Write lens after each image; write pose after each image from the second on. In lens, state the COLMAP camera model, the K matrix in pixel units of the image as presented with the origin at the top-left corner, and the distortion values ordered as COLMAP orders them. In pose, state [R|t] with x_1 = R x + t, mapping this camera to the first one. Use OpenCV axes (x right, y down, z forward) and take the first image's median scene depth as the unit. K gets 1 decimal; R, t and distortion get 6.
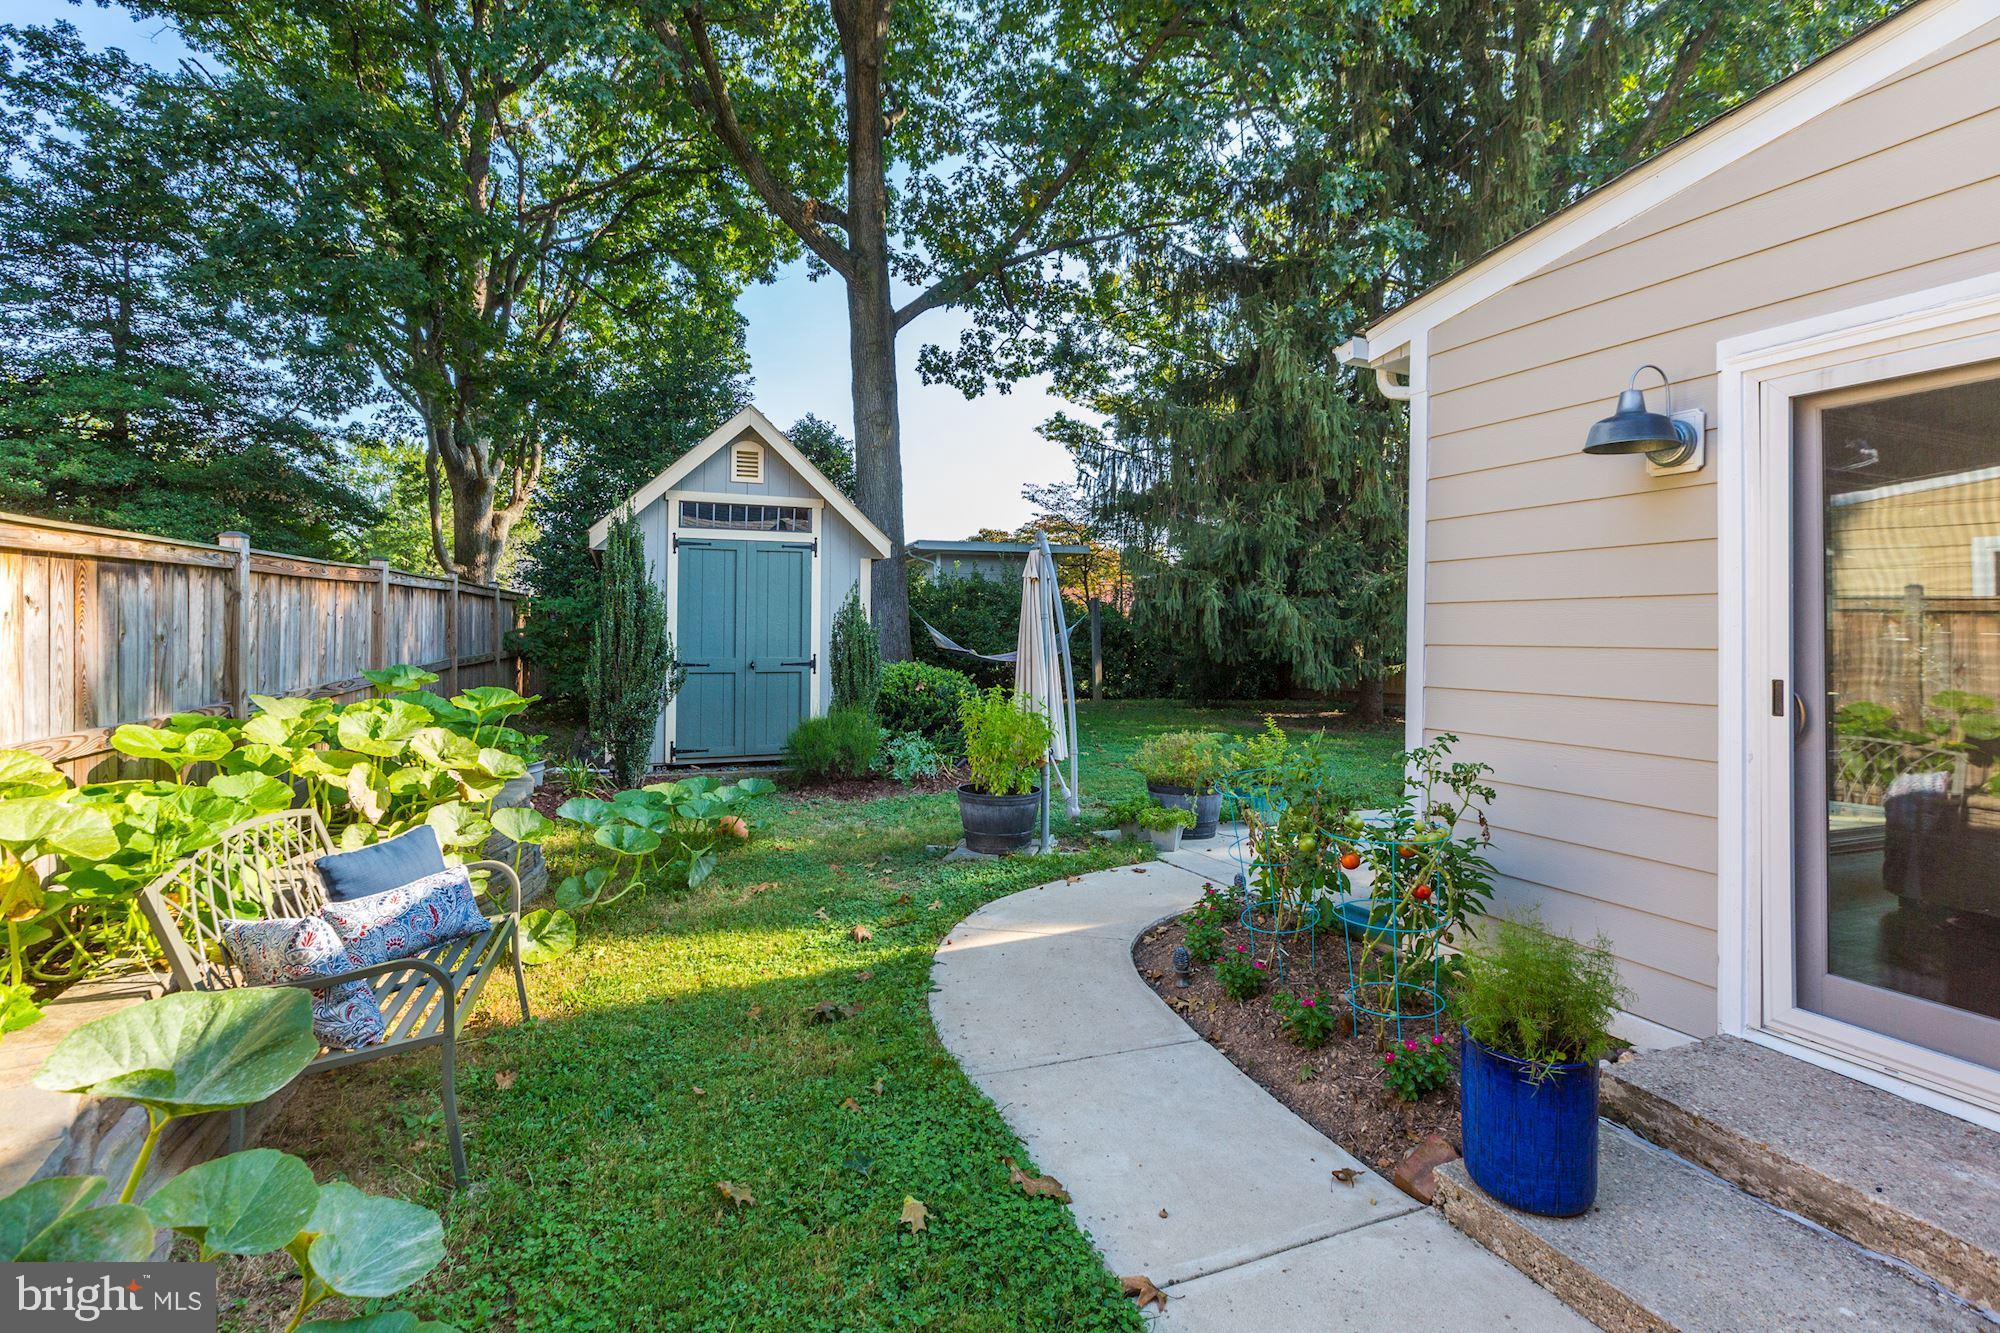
lens RADIAL K [[932.7, 0, 1024.6], [0, 932.7, 620.9], [0, 0, 1]] dist [-0.024929, 0.009284]
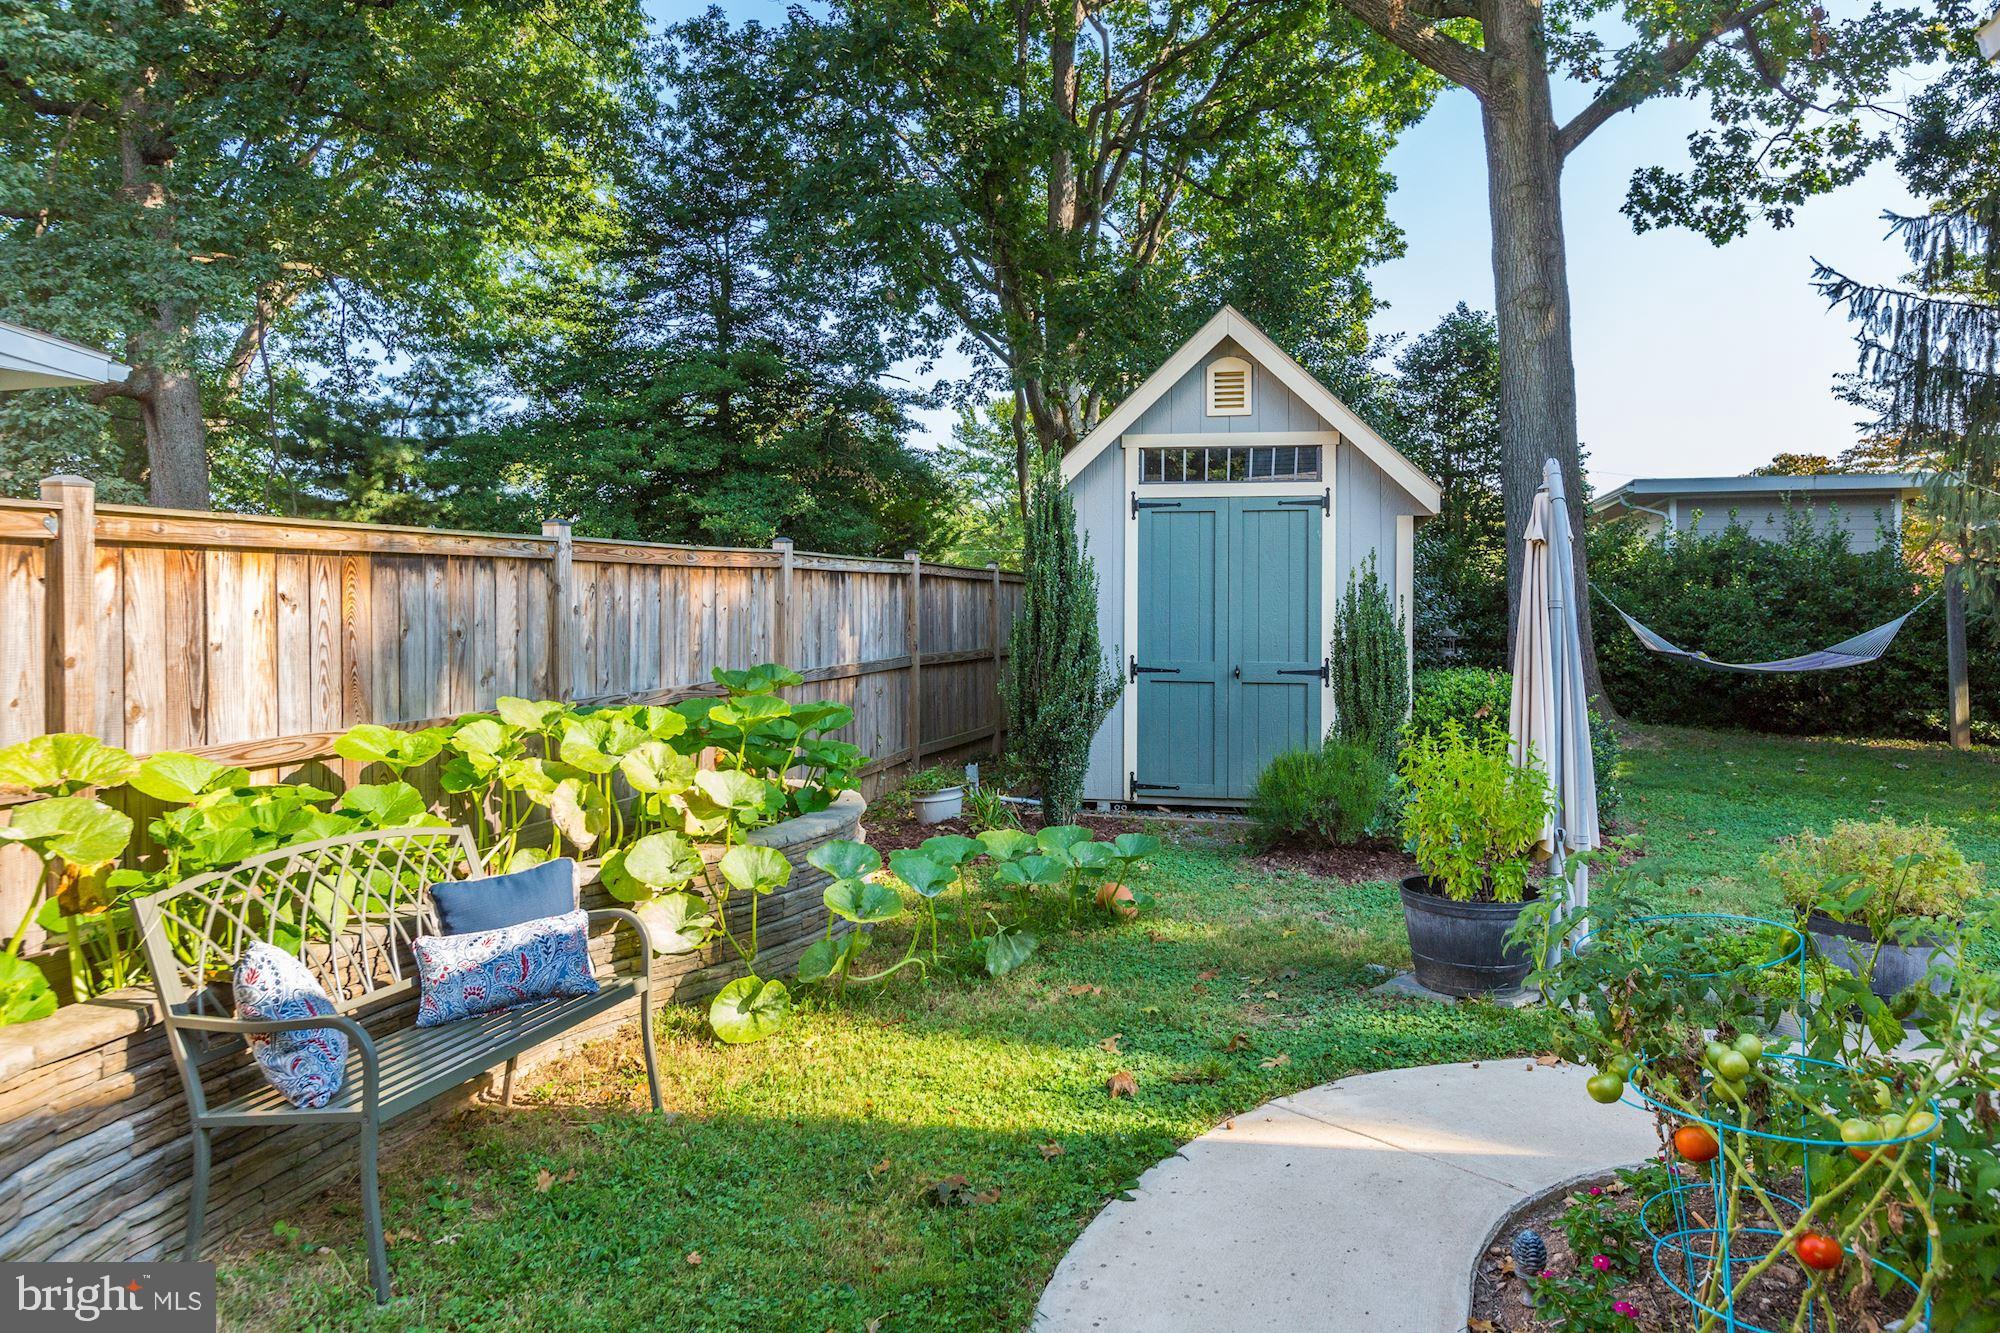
lens RADIAL K [[1300.7, 0, 1036.8], [0, 1300.7, 617.1], [0, 0, 1]] dist [0.002290, -0.007154]
pose [[0.828678, 0.000447, -0.559726, 0.135240], [0.004788, 0.999957, 0.007889, -0.002961], [0.559706, -0.009217, 0.828640, 0.089418]]
